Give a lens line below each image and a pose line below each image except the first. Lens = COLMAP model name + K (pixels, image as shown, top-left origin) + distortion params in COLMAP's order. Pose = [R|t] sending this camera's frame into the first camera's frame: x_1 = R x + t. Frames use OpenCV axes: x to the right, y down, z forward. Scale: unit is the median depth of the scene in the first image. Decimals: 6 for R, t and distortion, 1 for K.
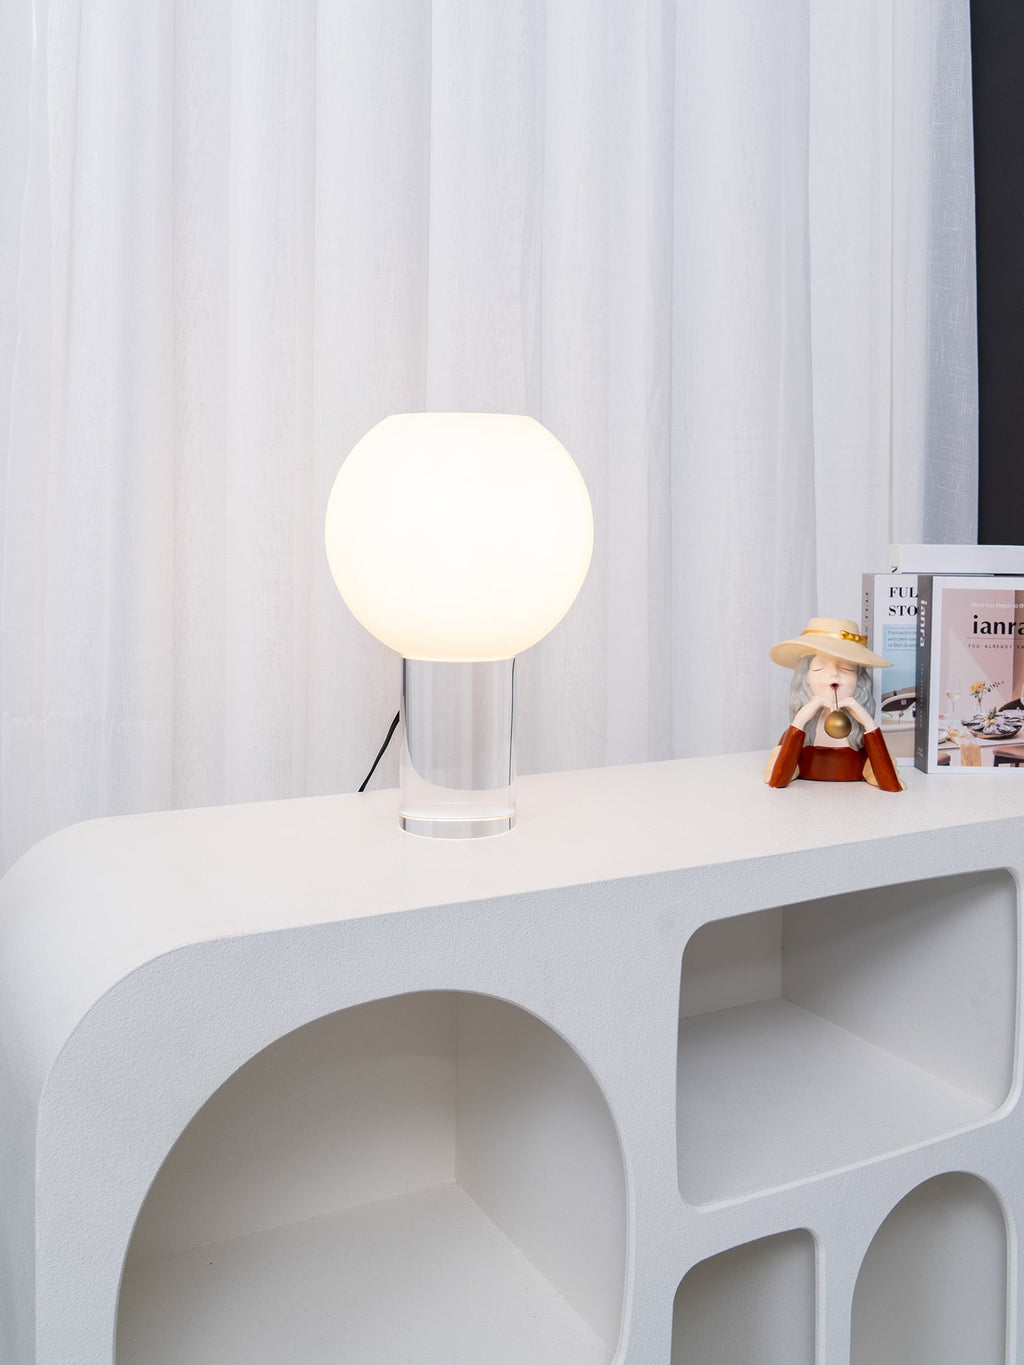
lens RADIAL K [[1118.7, 0, 553.6], [0, 1118.7, 656.2], [0, 0, 1]] dist [-0.010065, -0.000092]
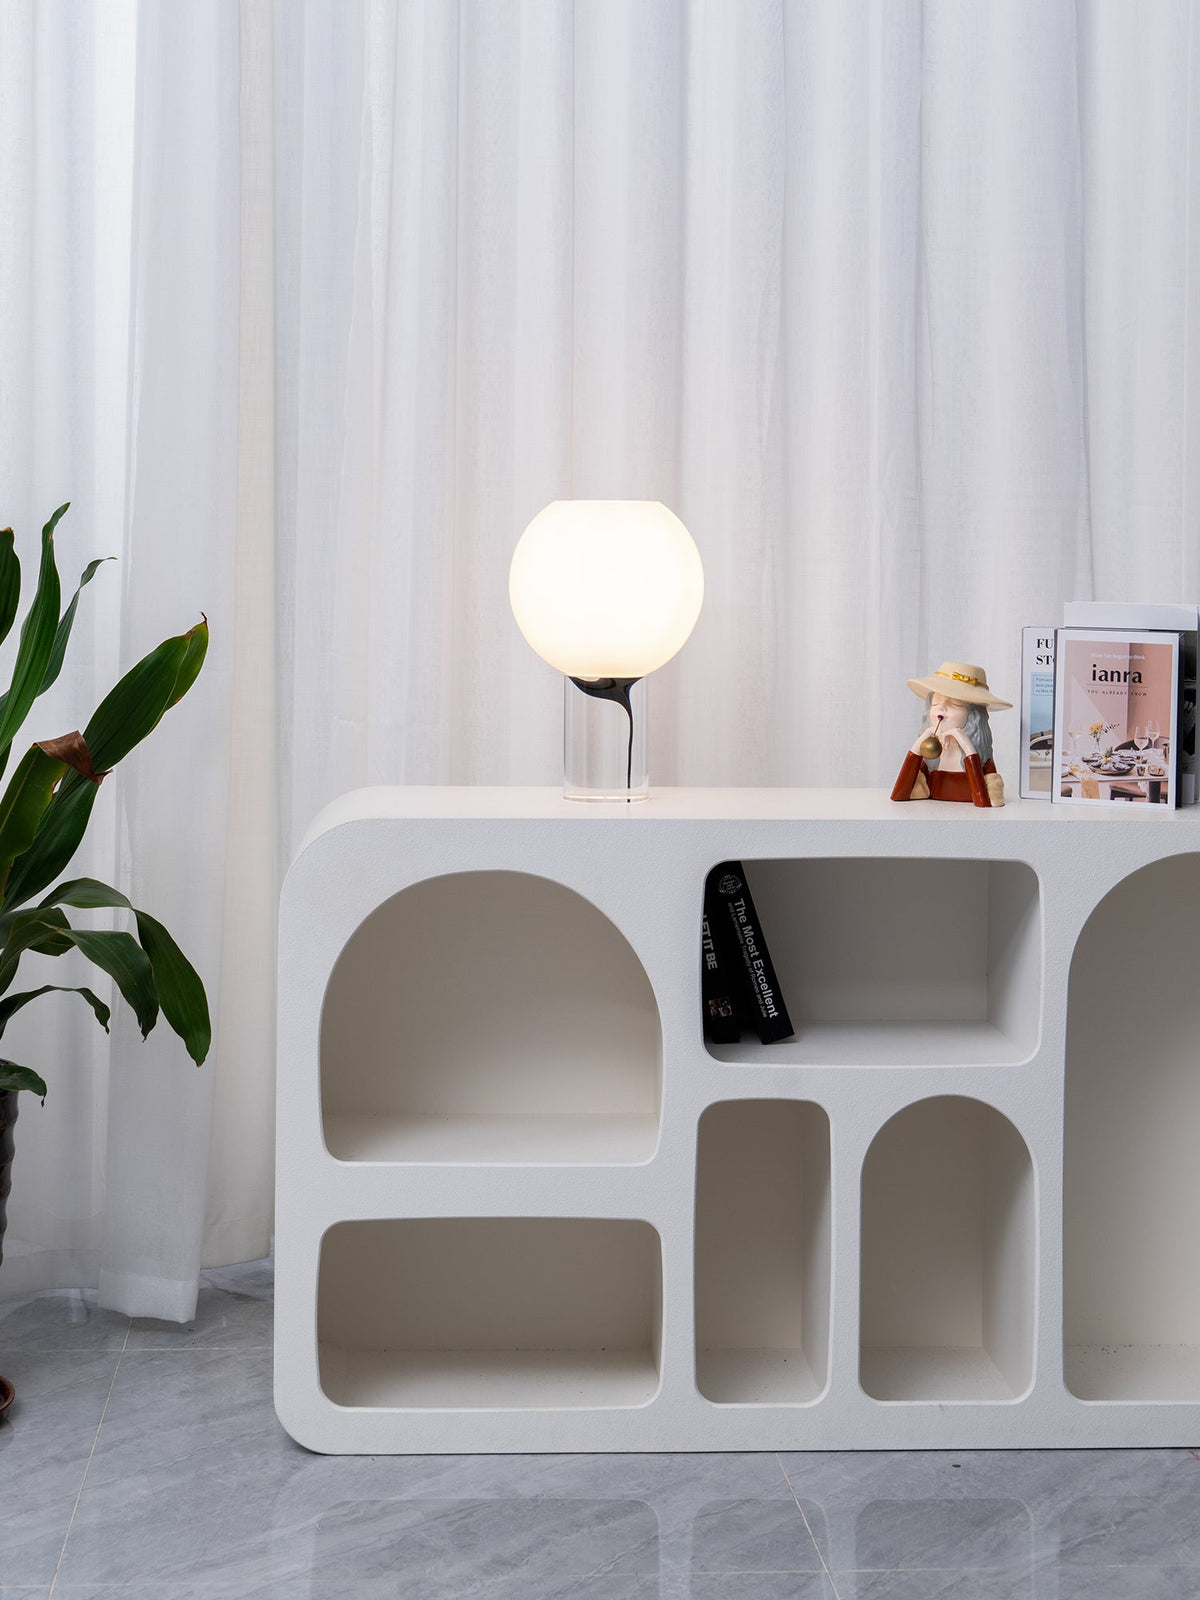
lens RADIAL K [[1311.3, 0, 648.8], [0, 1311.3, 769.2], [0, 0, 1]] dist [-0.010065, -0.000092]
pose [[0.956636, 0.053522, -0.286326, 0.328075], [-0.044764, 0.998310, 0.037050, 0.040217], [0.287825, -0.022626, 0.957416, -0.403320]]
